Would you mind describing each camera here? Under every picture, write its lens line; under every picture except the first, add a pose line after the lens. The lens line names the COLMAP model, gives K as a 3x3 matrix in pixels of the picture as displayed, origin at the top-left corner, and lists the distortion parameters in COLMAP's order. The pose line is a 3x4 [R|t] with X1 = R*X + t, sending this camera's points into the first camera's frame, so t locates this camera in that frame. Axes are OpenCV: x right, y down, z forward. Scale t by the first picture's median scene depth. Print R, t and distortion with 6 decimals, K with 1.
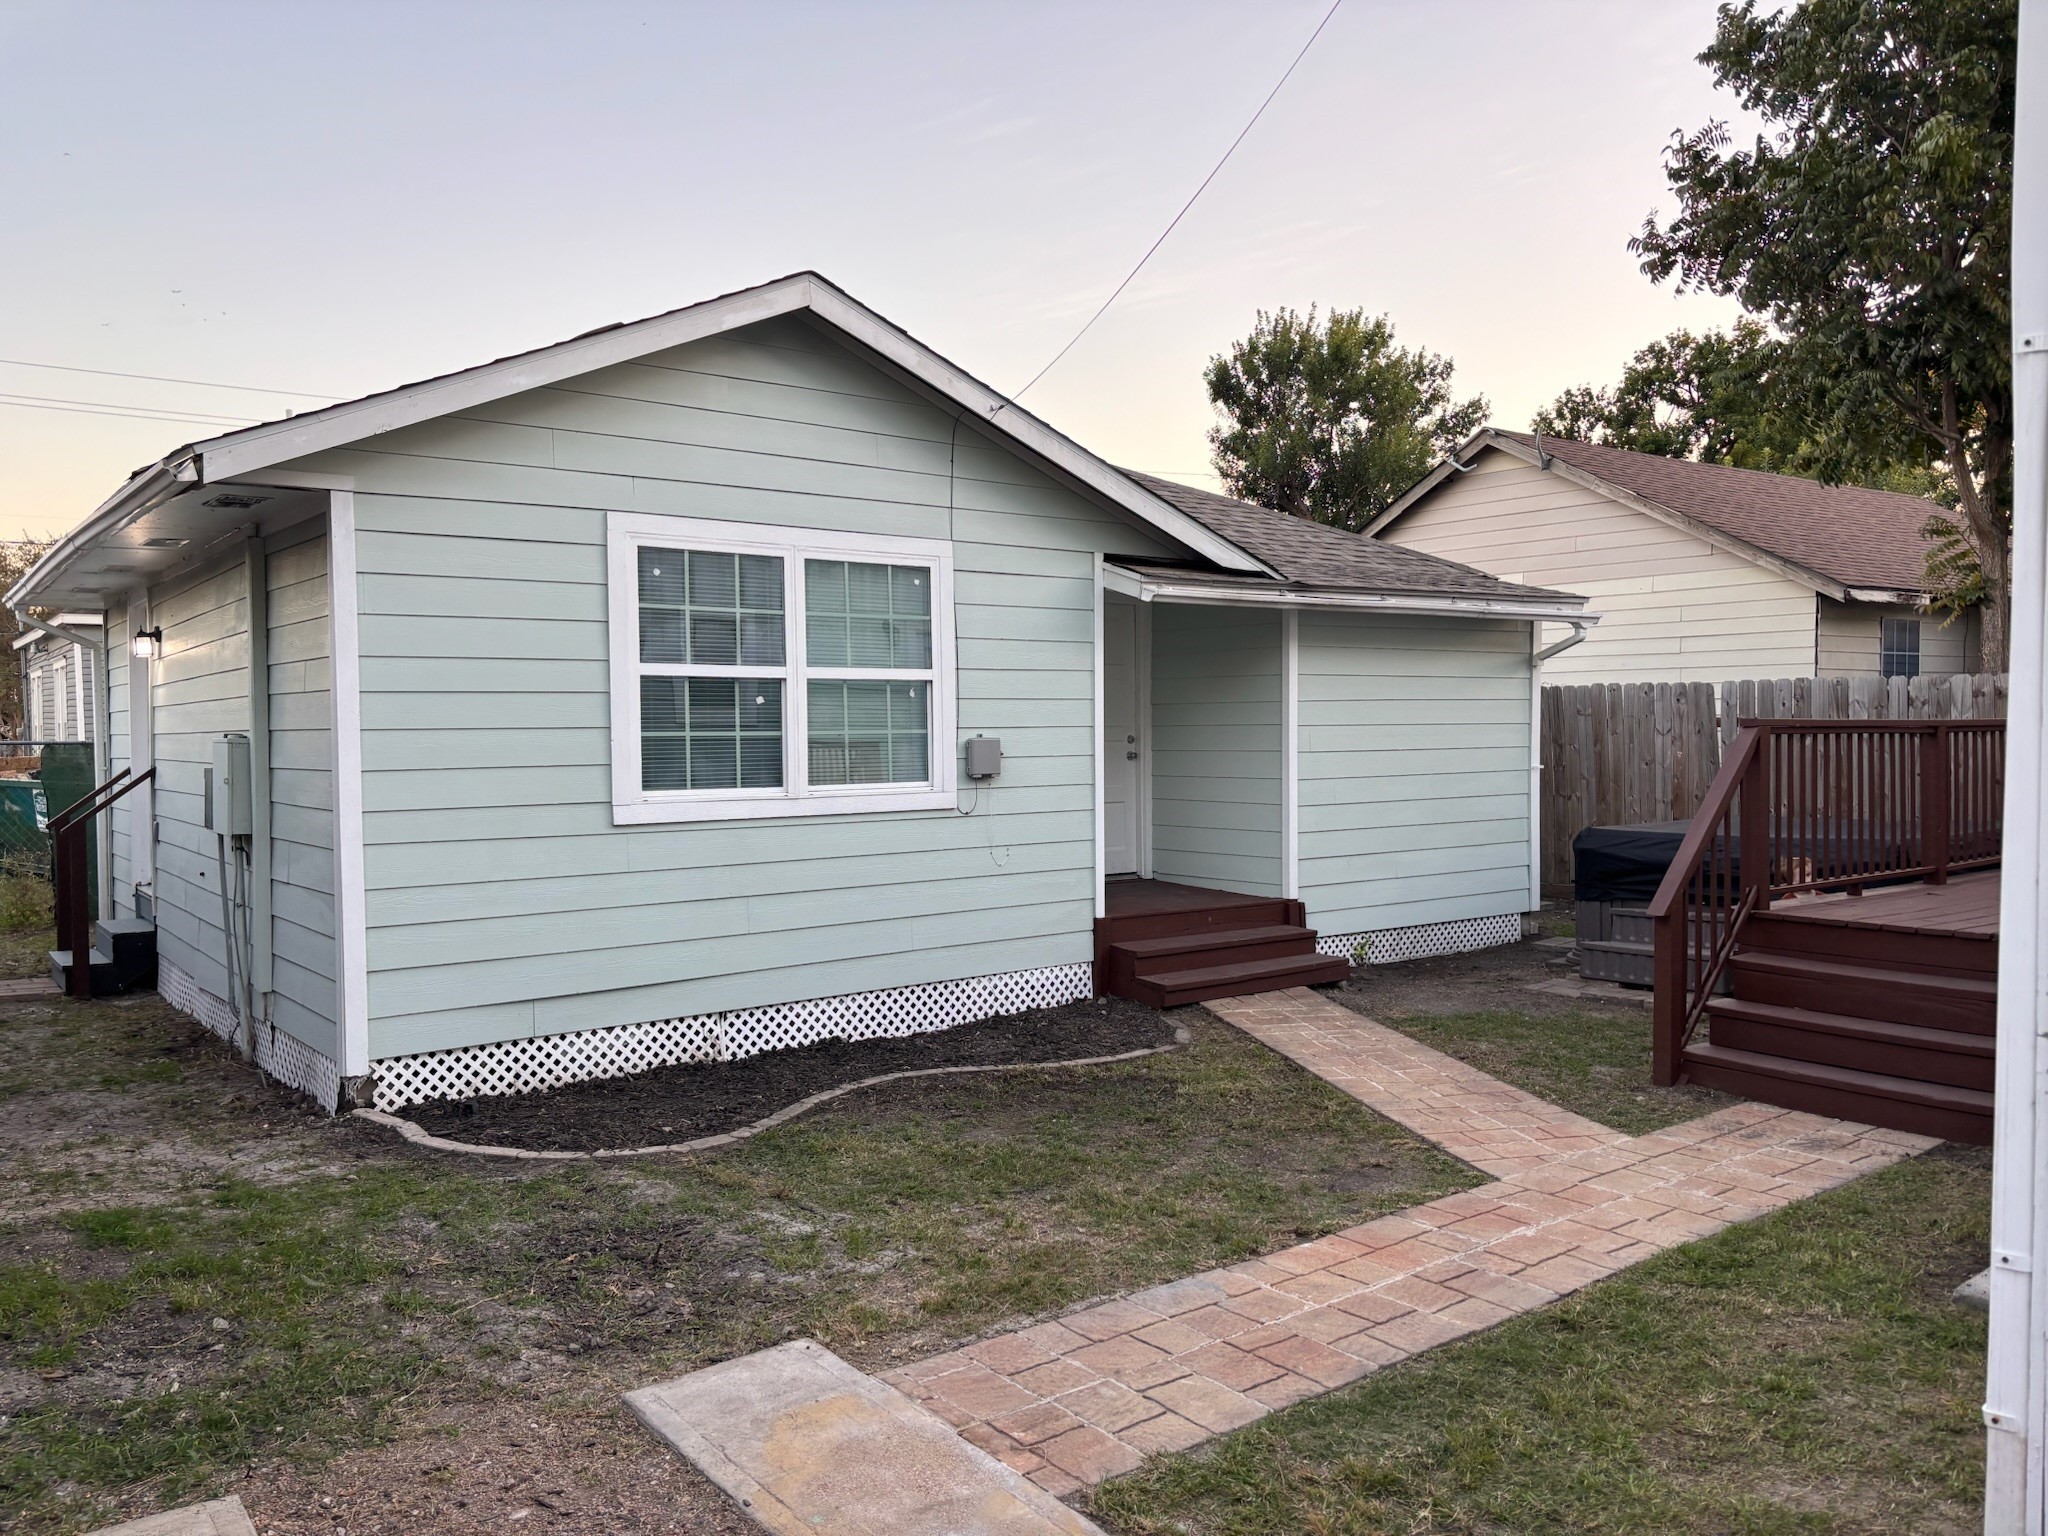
lens RADIAL K [[1553.2, 0, 1023.7], [0, 1553.2, 760.5], [0, 0, 1]] dist [0.005320, 0.003807]
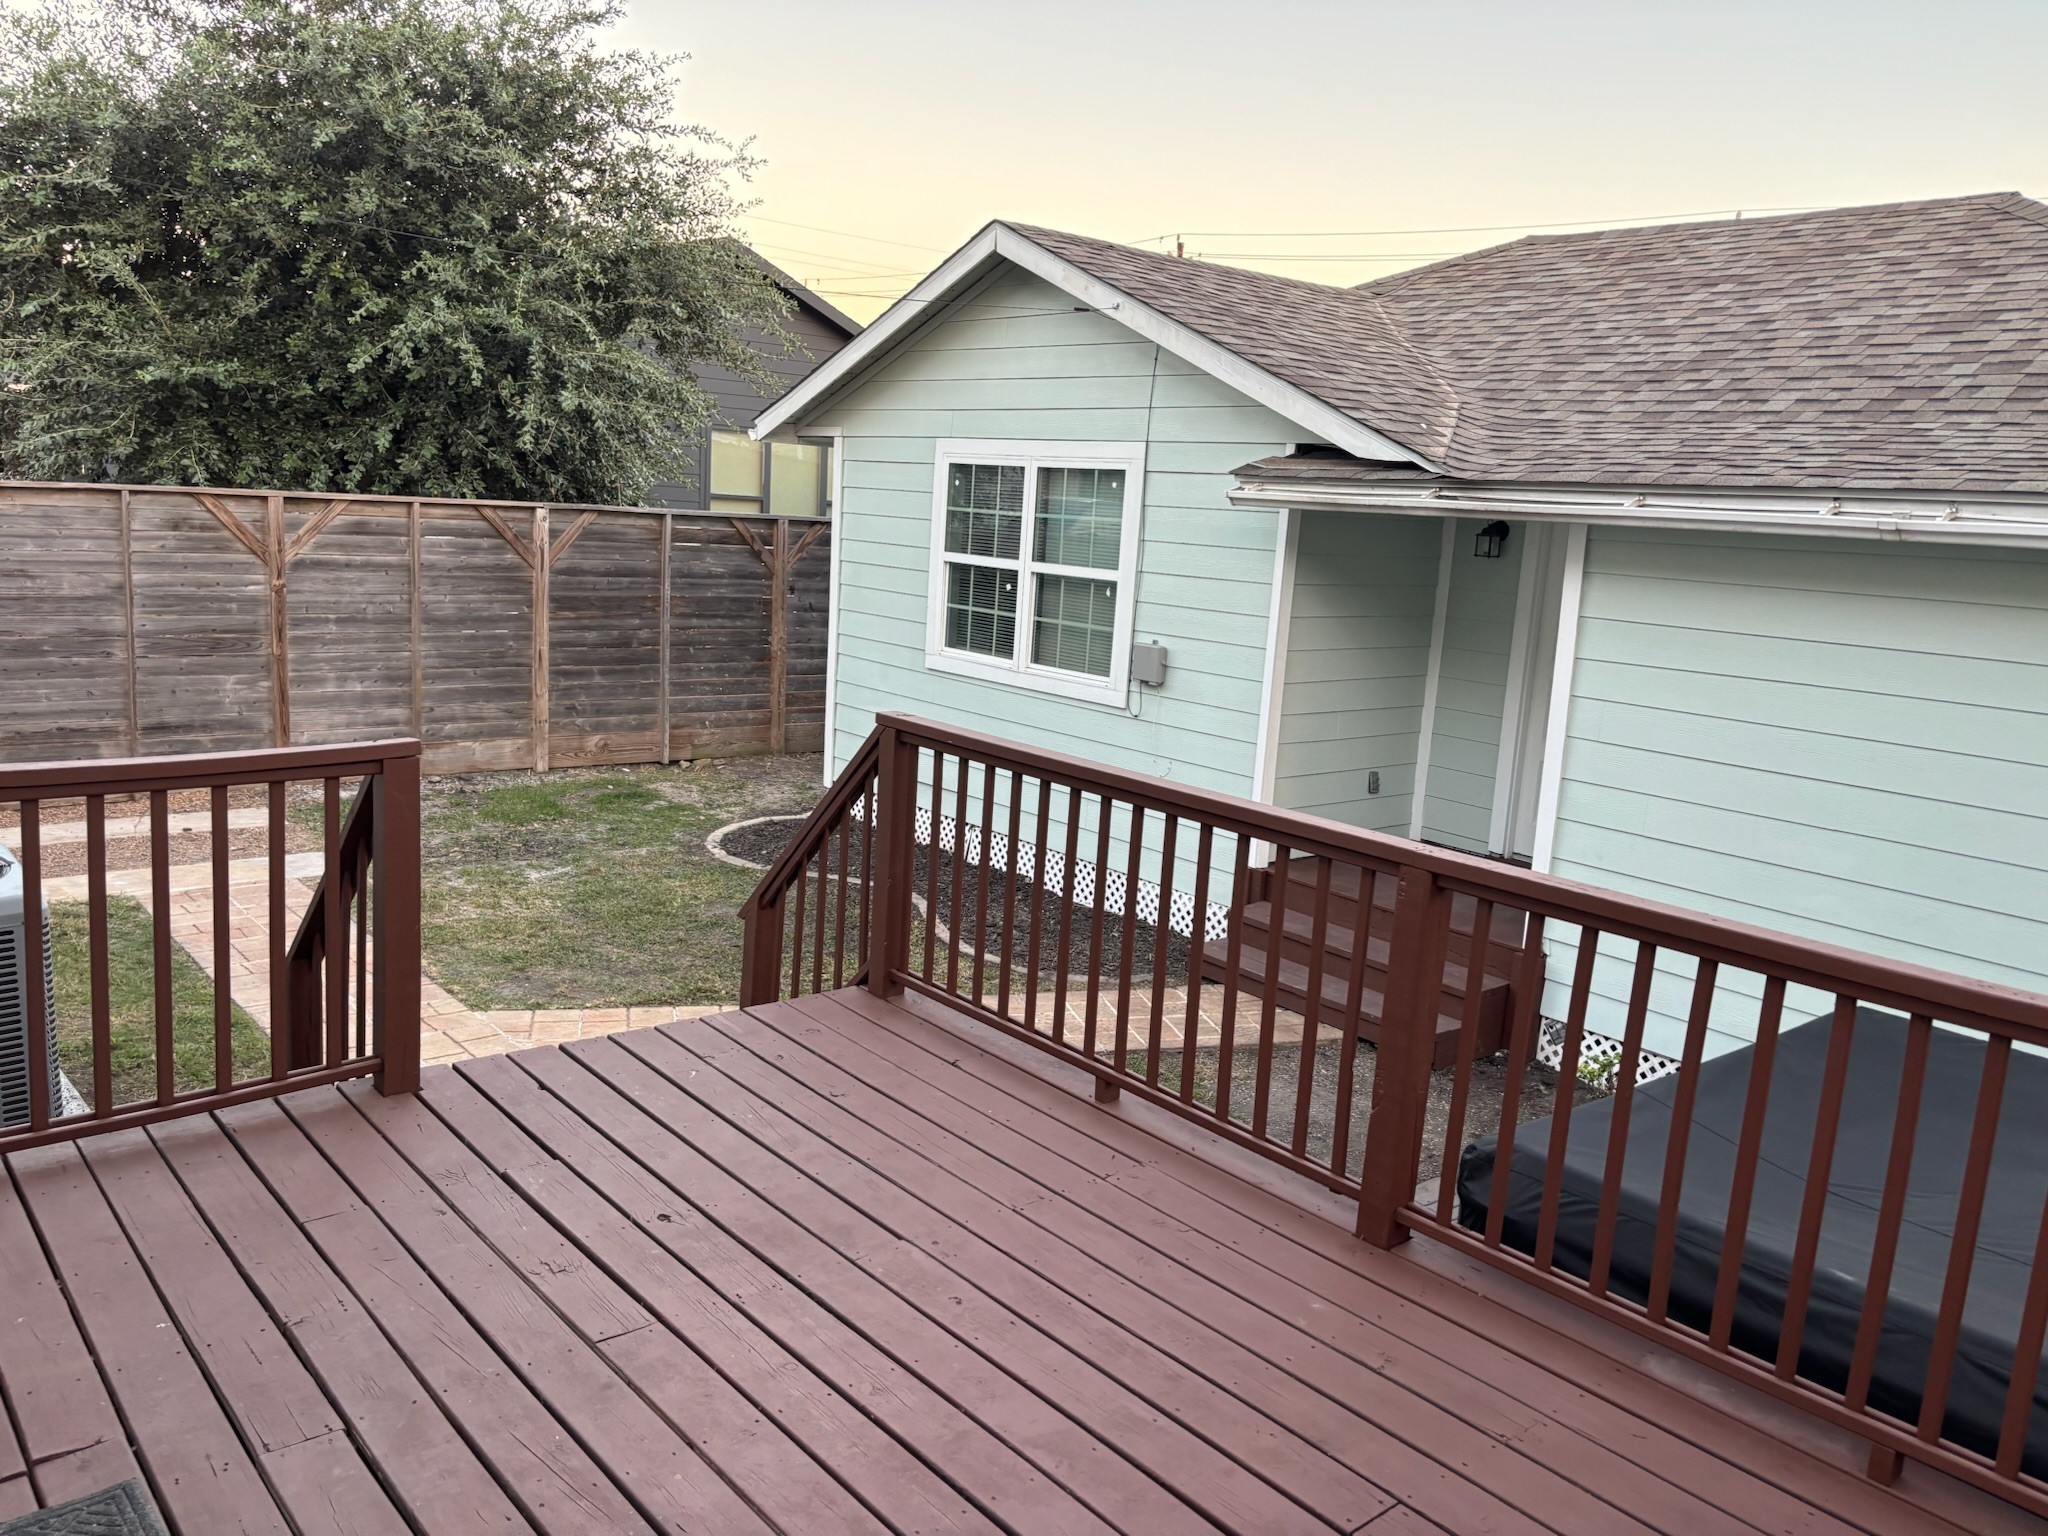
lens RADIAL K [[1553.2, 0, 1022.1], [0, 1553.2, 771.3], [0, 0, 1]] dist [0.005320, 0.003807]
pose [[0.042235, 0.182938, -0.982217, 1.002854], [-0.077616, 0.980724, 0.179322, -0.110994], [0.996088, 0.068662, 0.055620, 0.912407]]
